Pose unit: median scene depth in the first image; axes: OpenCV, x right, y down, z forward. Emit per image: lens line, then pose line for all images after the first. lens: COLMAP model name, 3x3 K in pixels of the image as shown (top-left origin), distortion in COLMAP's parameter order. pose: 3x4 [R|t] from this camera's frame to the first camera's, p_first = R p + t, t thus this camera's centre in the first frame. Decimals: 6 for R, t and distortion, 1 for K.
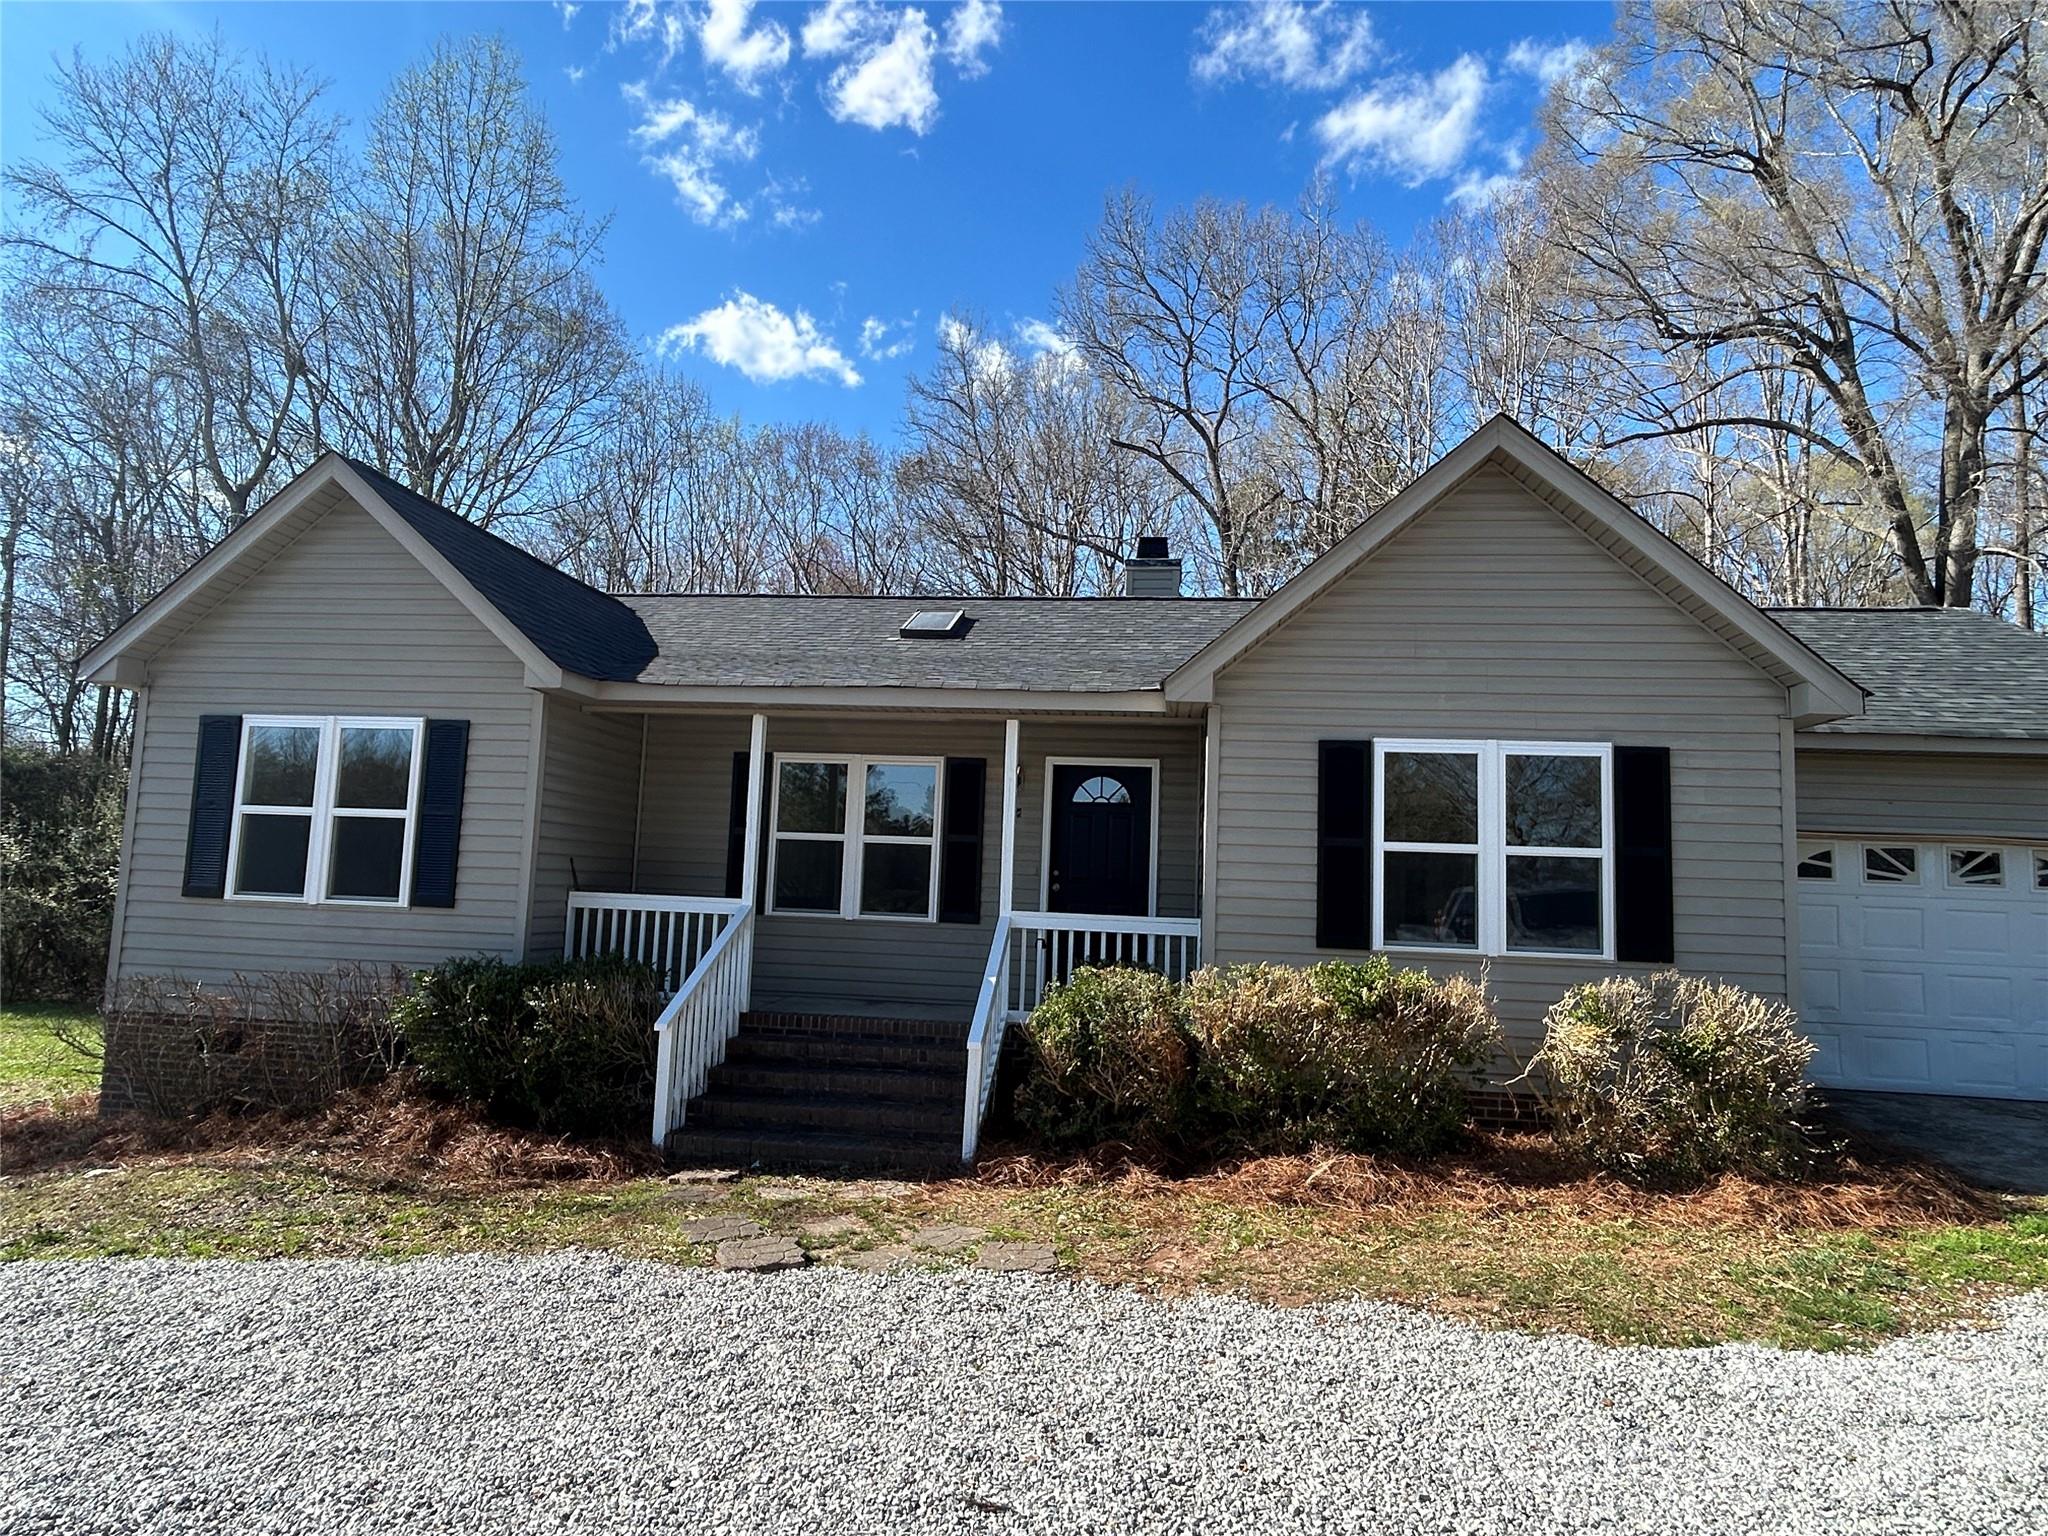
lens RADIAL K [[1199.0, 0, 1024.0], [0, 1199.0, 768.0], [0, 0, 1]] dist [-0.003044, -0.003133]
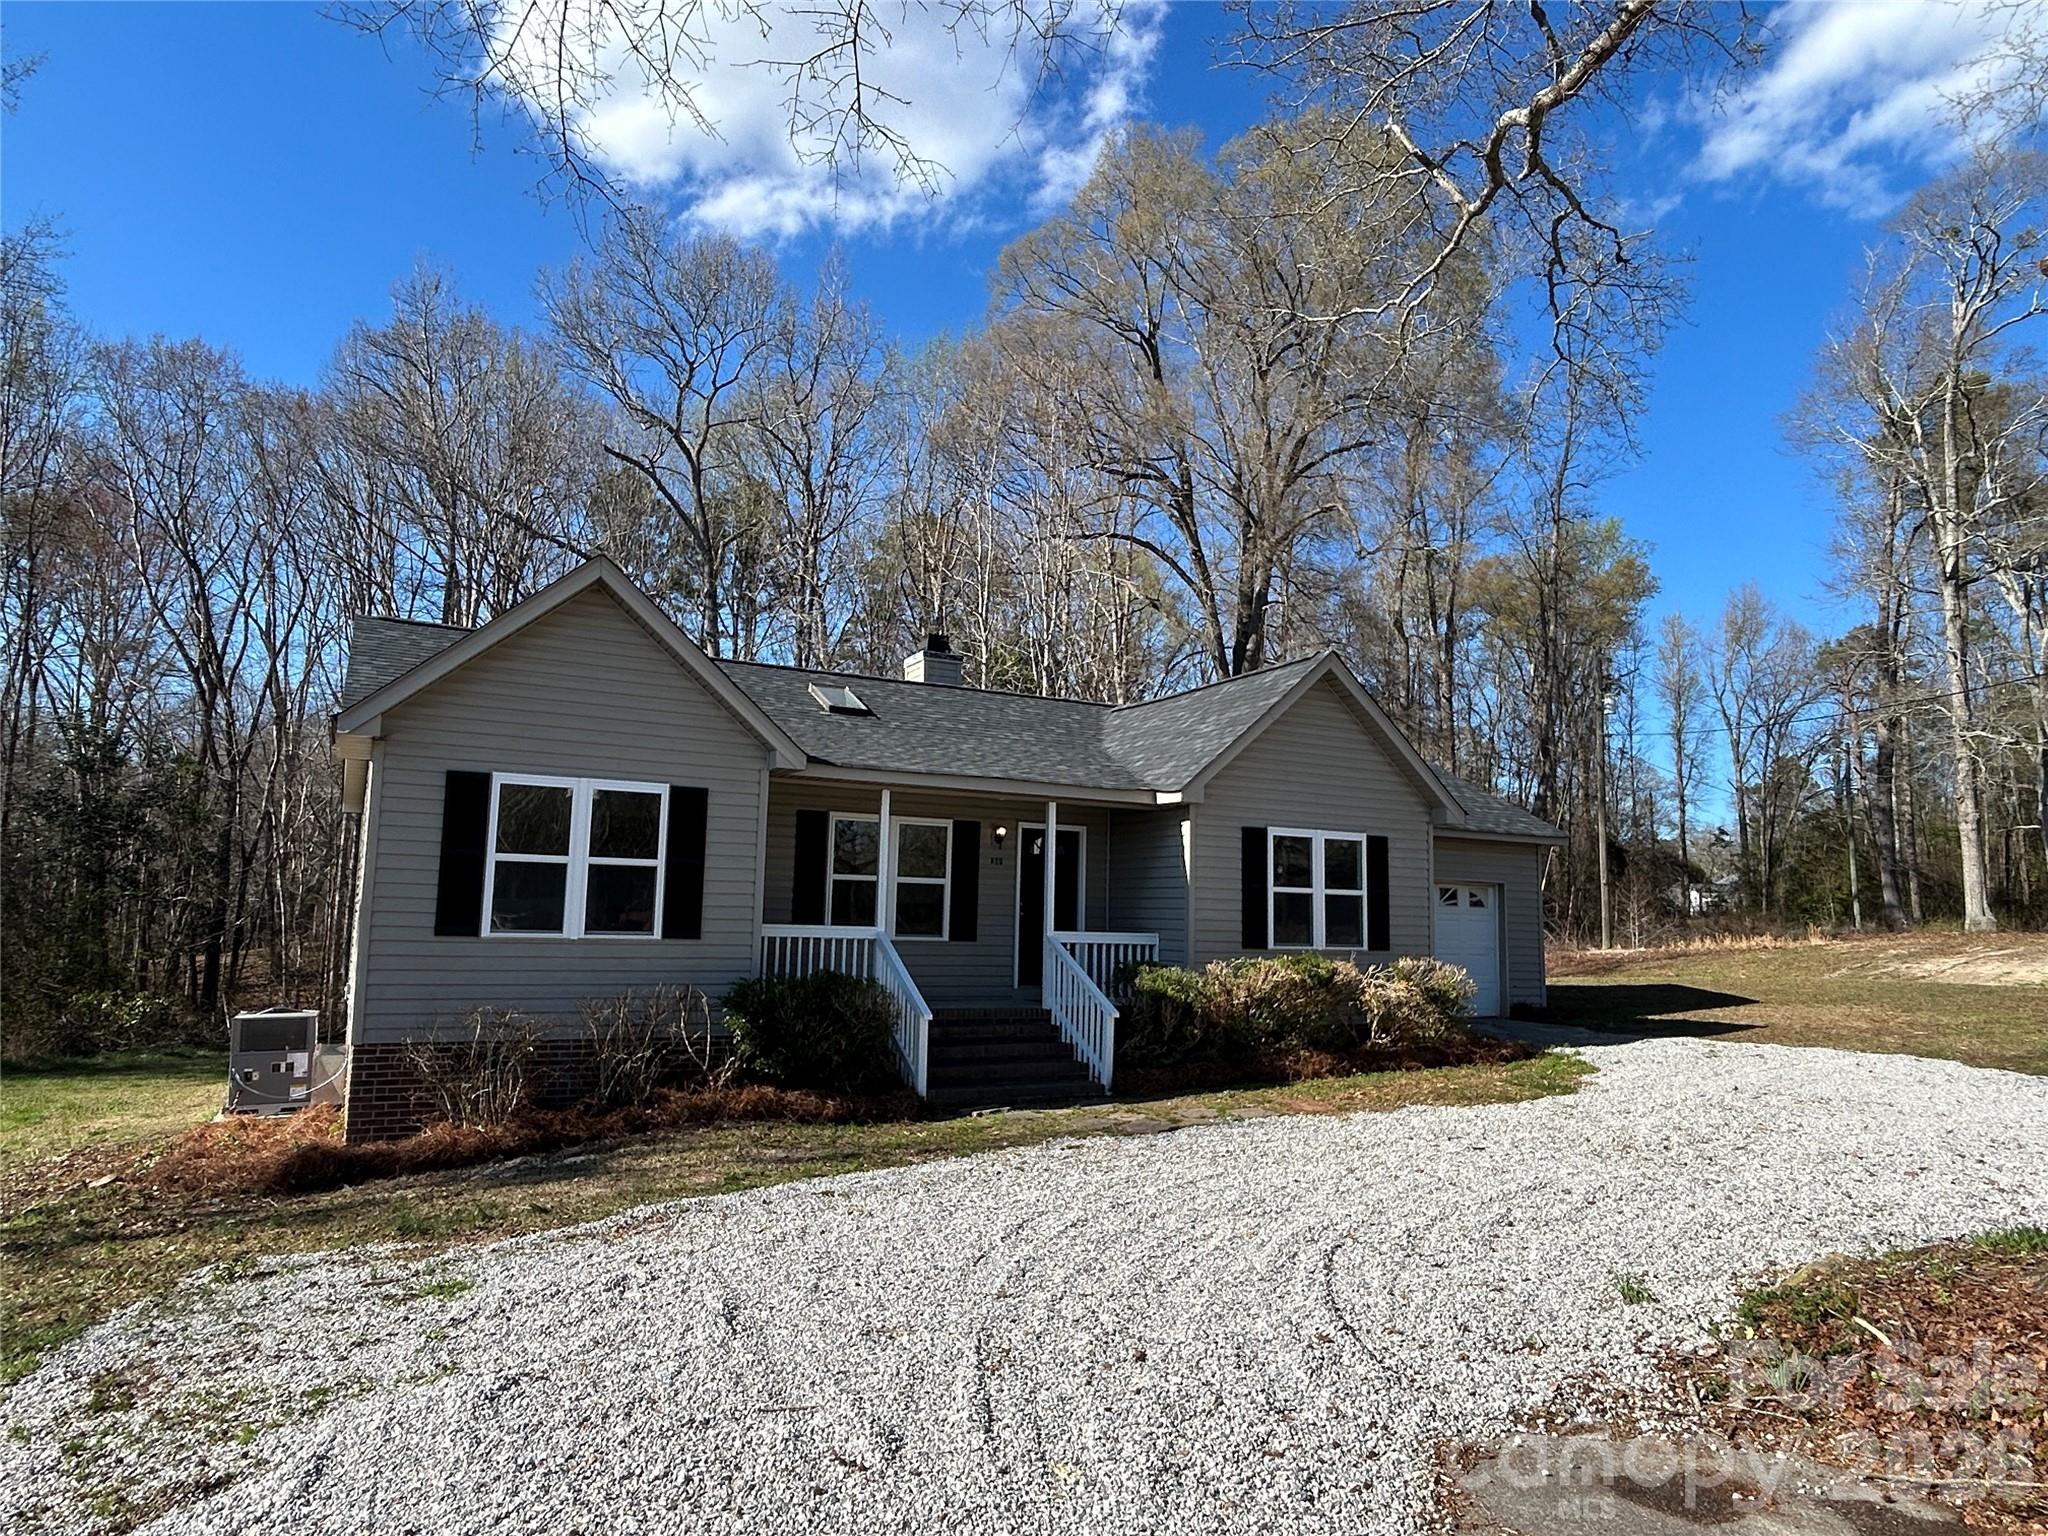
lens RADIAL K [[1294.4, 0, 1024.0], [0, 1294.4, 768.0], [0, 0, 1]] dist [-0.004574, -0.000385]
pose [[0.813724, 0.049833, 0.579112, -0.988108], [-0.053107, 0.998525, -0.011303, -0.063788], [-0.578821, -0.021558, 0.815170, -0.291427]]
